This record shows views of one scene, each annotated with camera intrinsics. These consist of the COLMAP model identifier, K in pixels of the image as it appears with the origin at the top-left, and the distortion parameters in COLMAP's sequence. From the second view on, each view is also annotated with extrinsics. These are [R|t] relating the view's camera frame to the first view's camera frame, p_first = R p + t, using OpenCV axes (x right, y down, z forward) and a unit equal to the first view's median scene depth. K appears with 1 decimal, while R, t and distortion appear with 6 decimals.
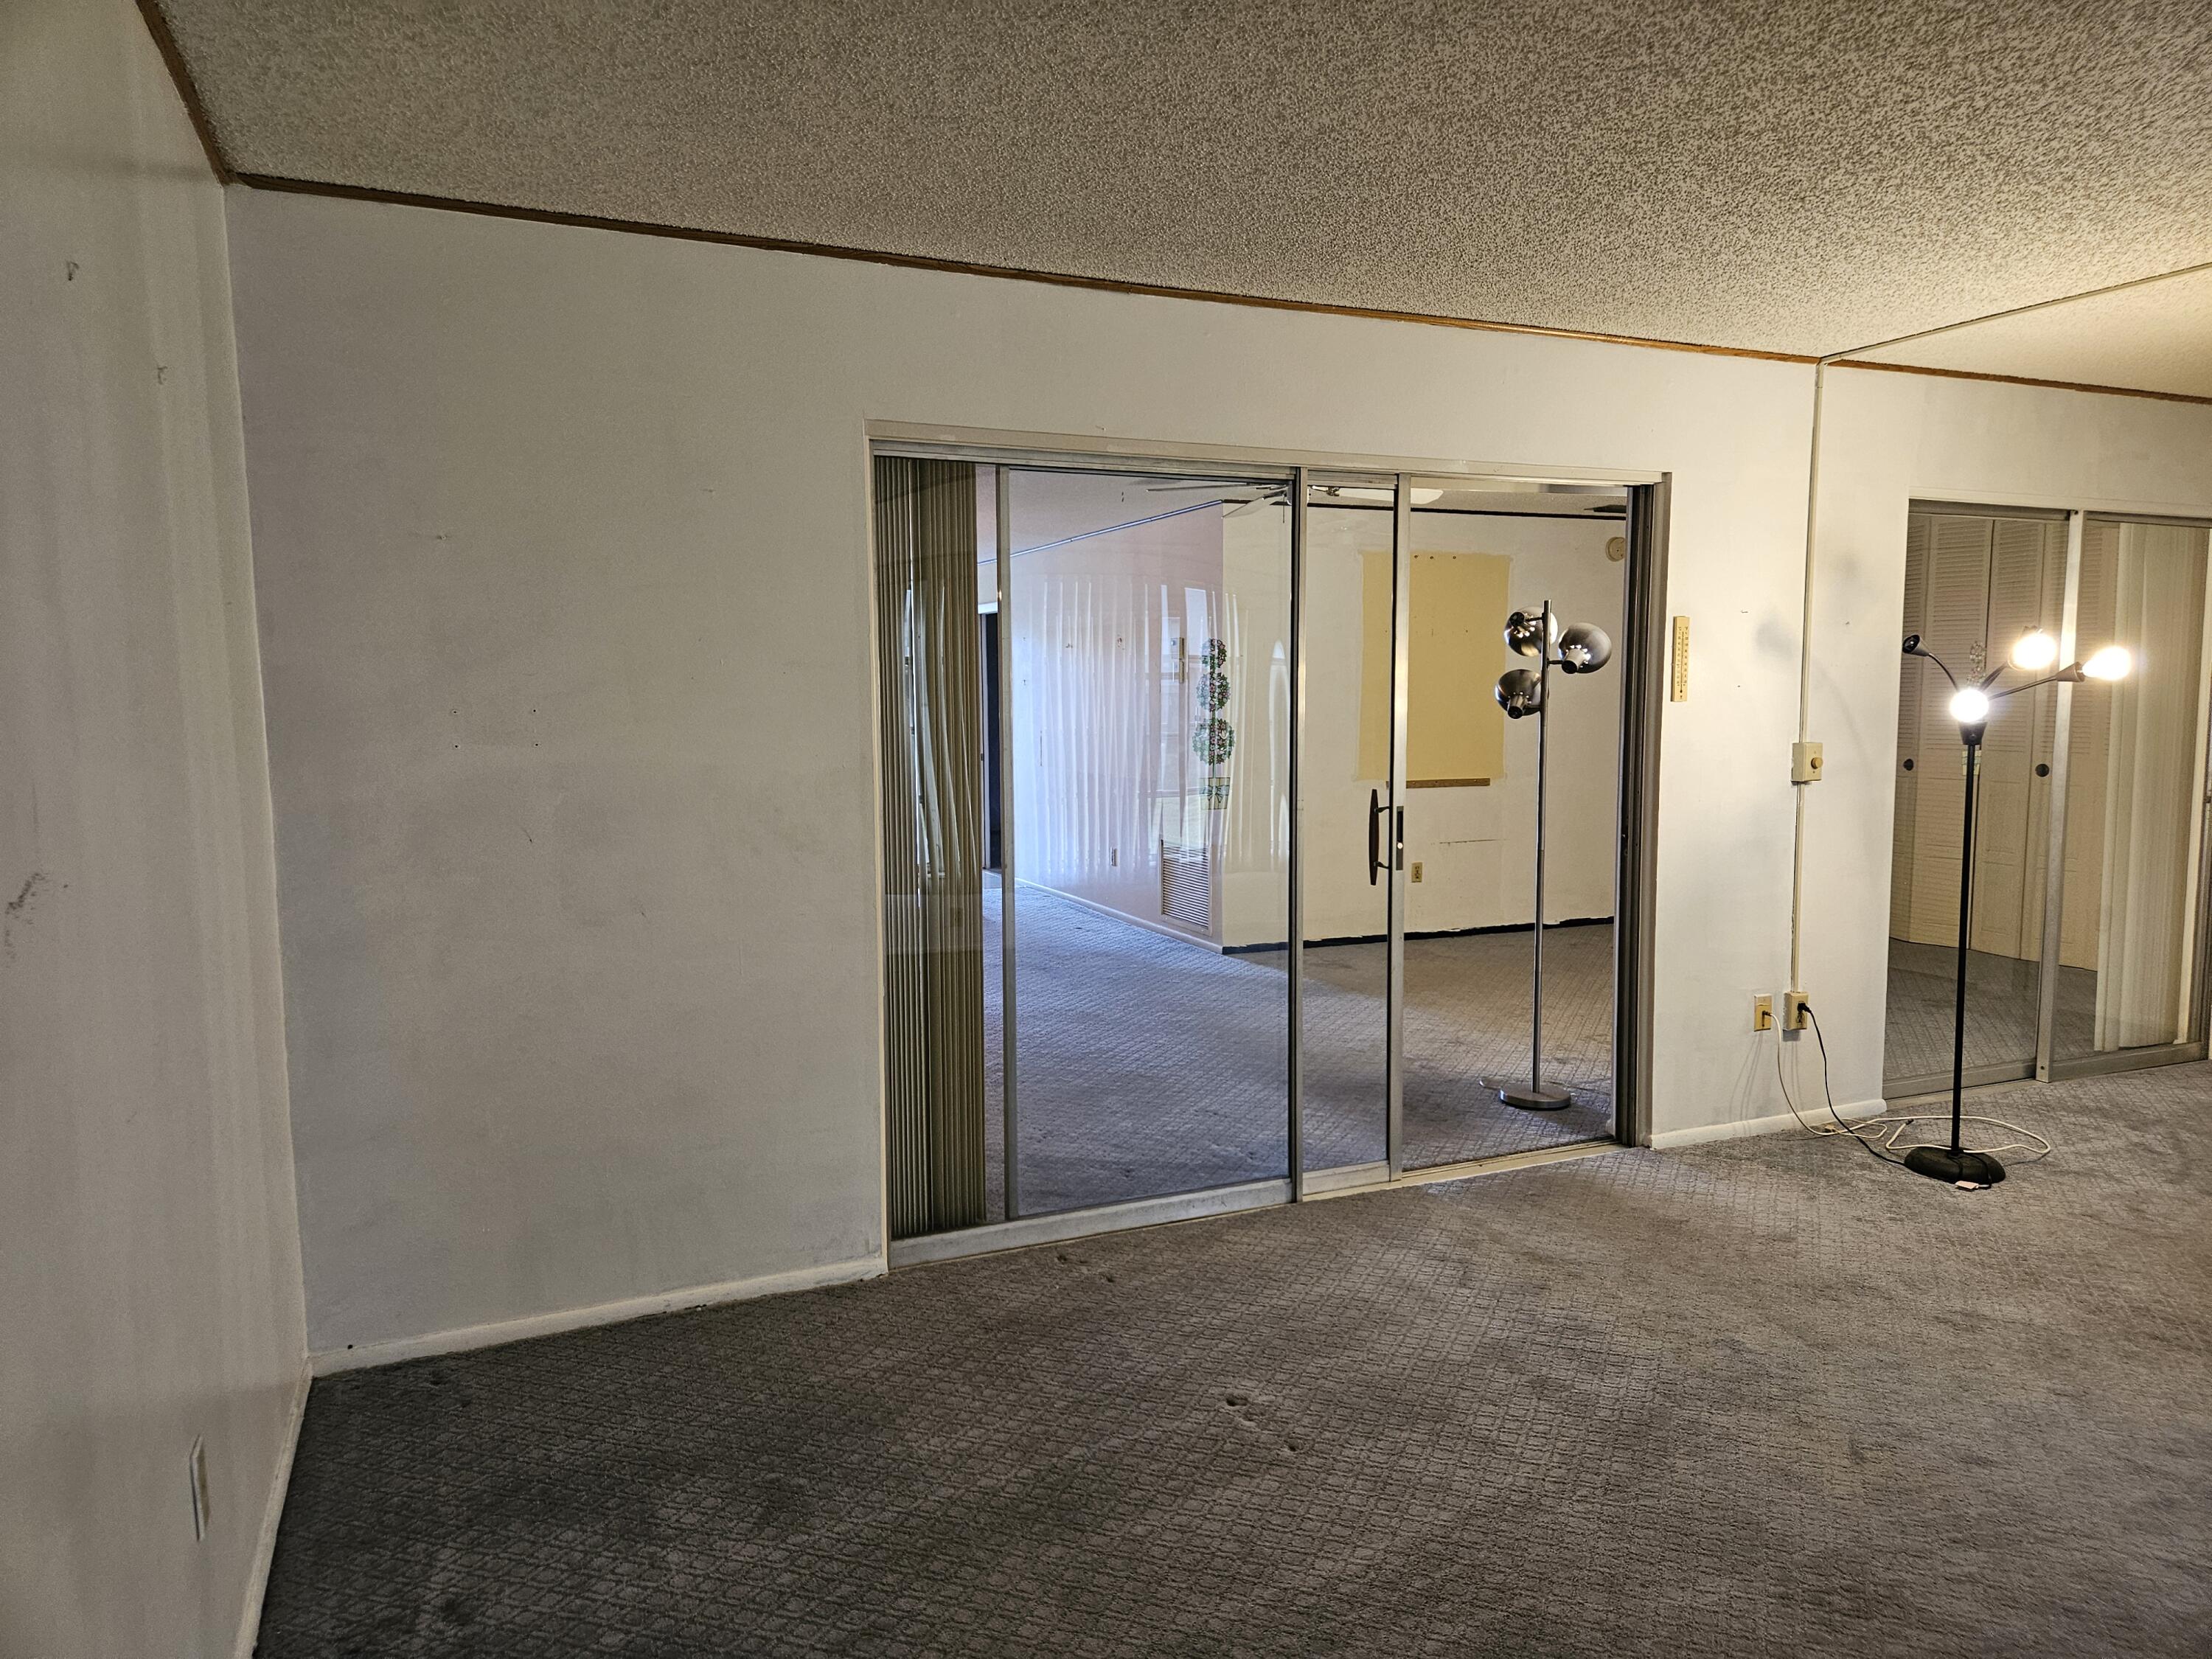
lens RADIAL K [[1484.7, 0, 1095.2], [0, 1484.7, 792.2], [0, 0, 1]] dist [0.095865, -0.099269]
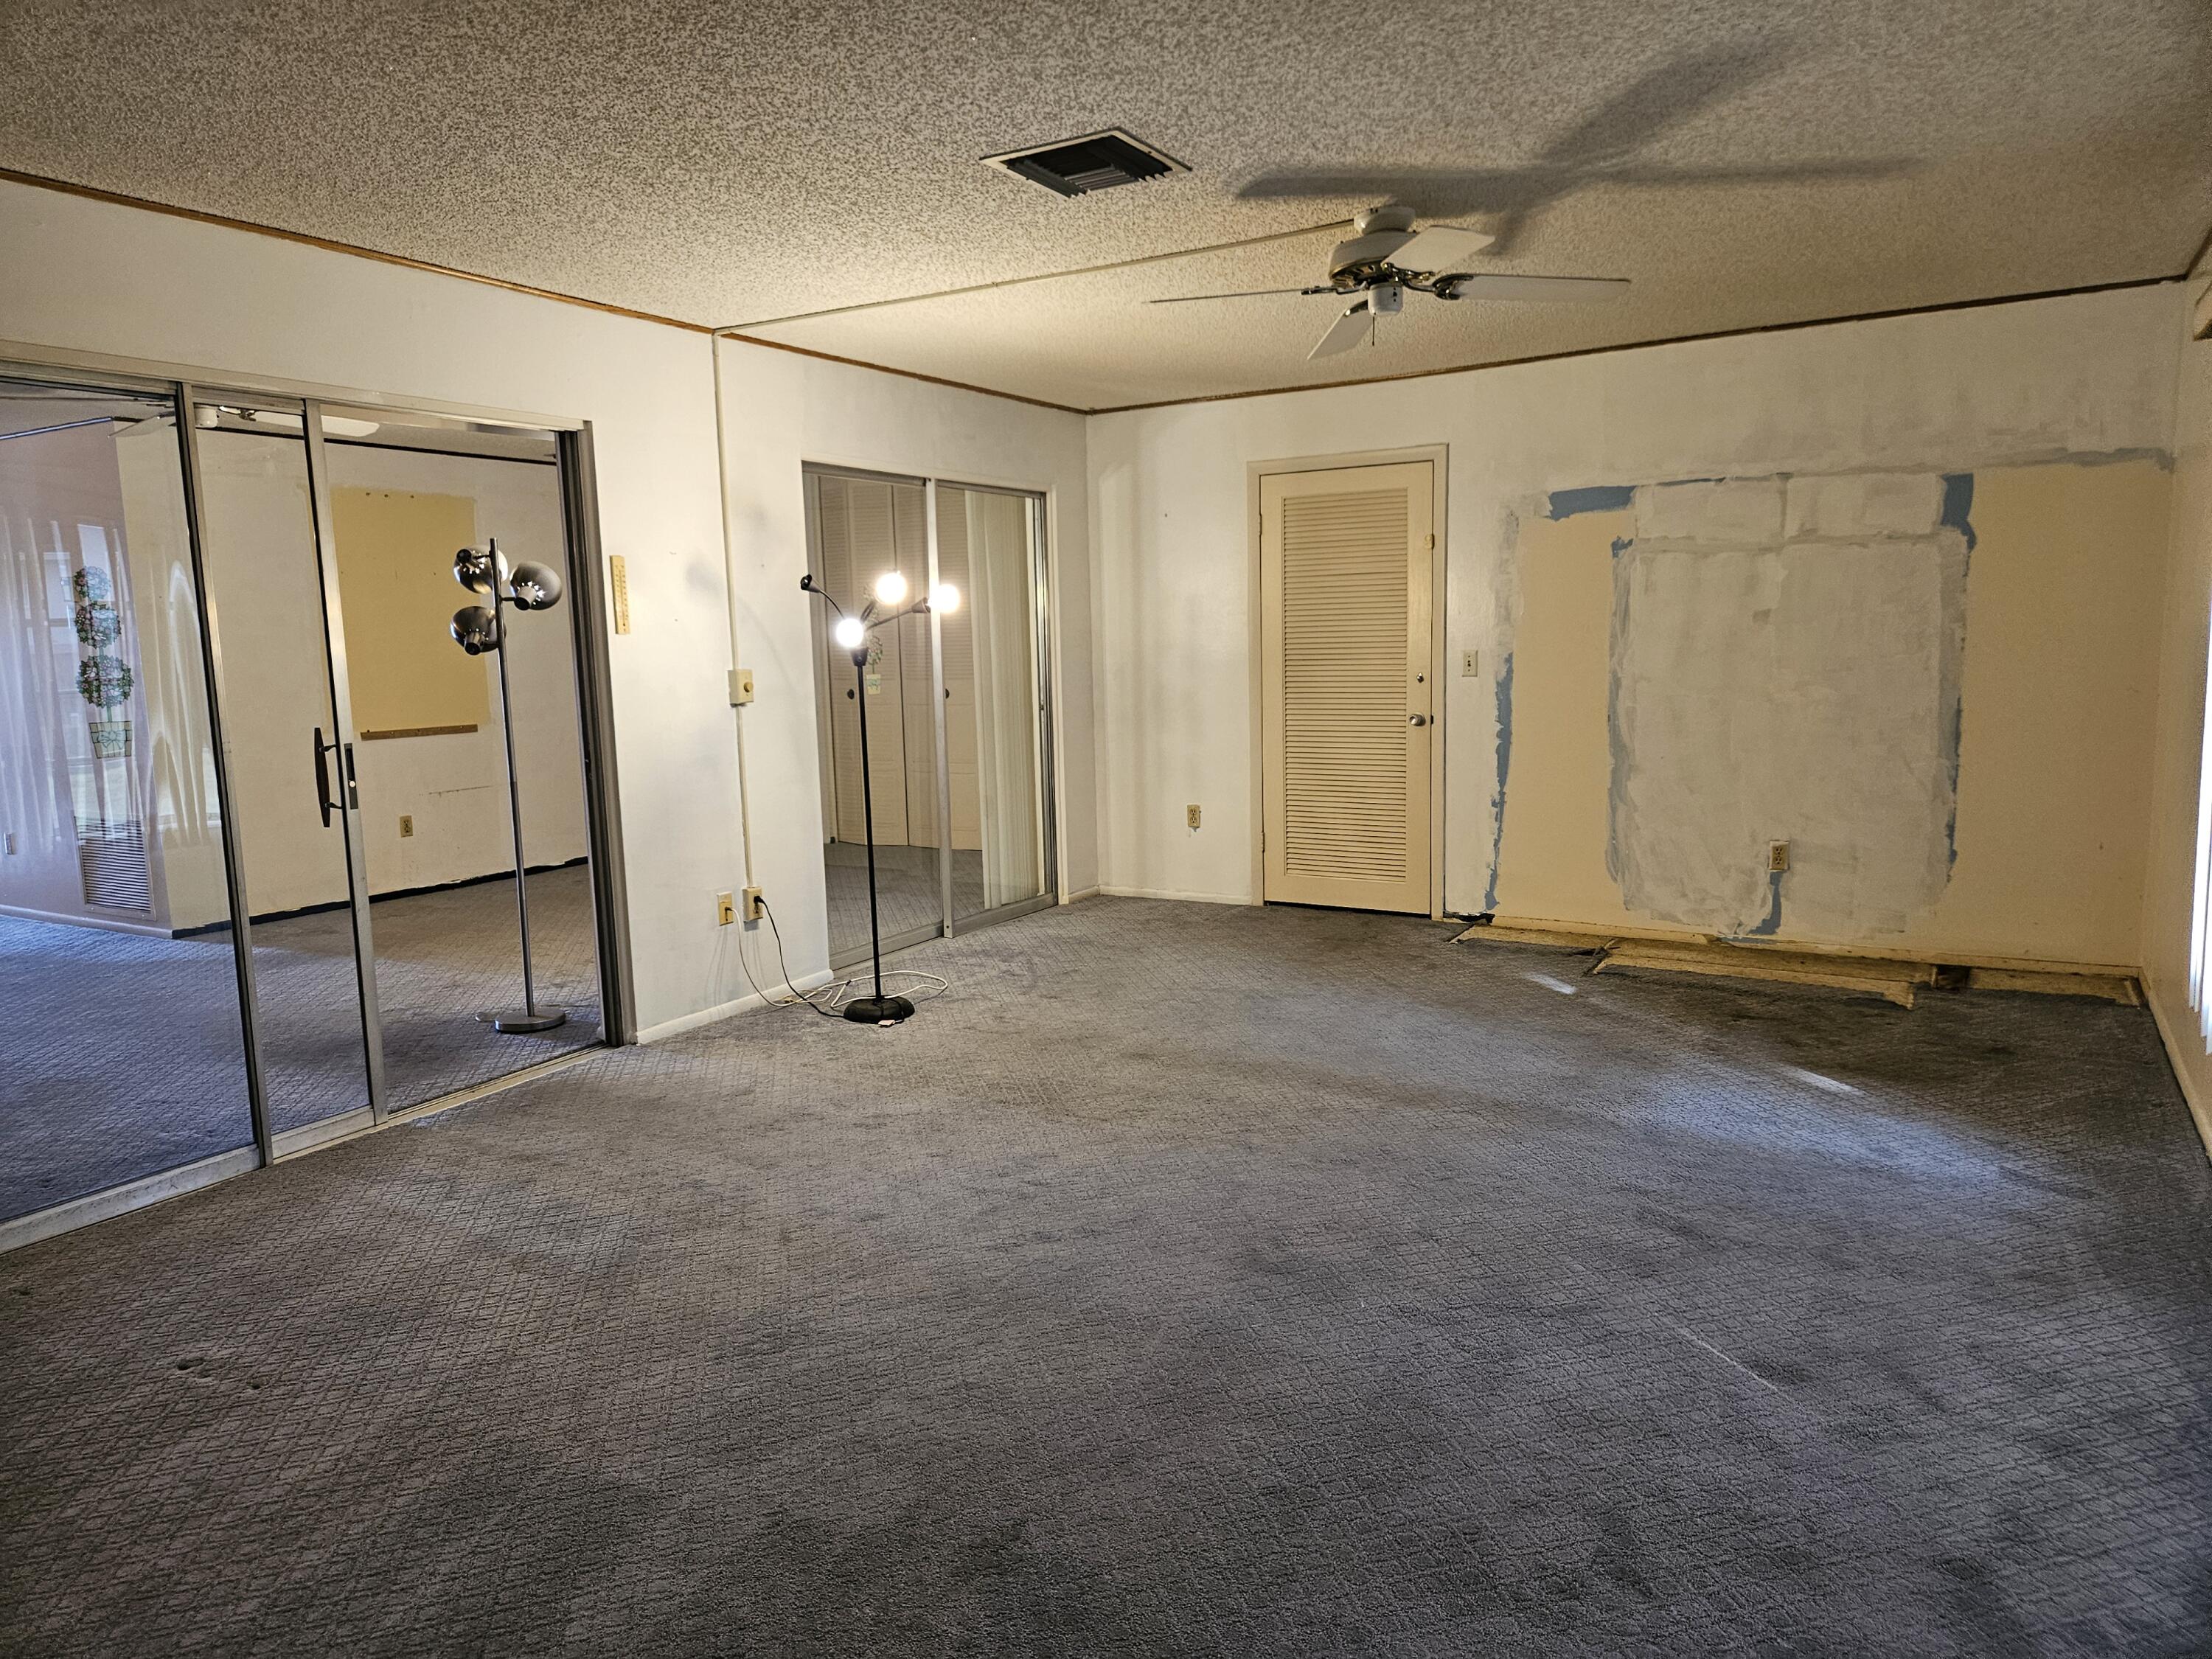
lens RADIAL K [[1498.4, 0, 1104.7], [0, 1498.4, 812.1], [0, 0, 1]] dist [0.091980, -0.072103]
pose [[0.810611, -0.086923, 0.579098, 0.022170], [0.063942, 0.996147, 0.060018, 0.025139], [-0.582084, -0.011623, 0.813045, -0.103751]]
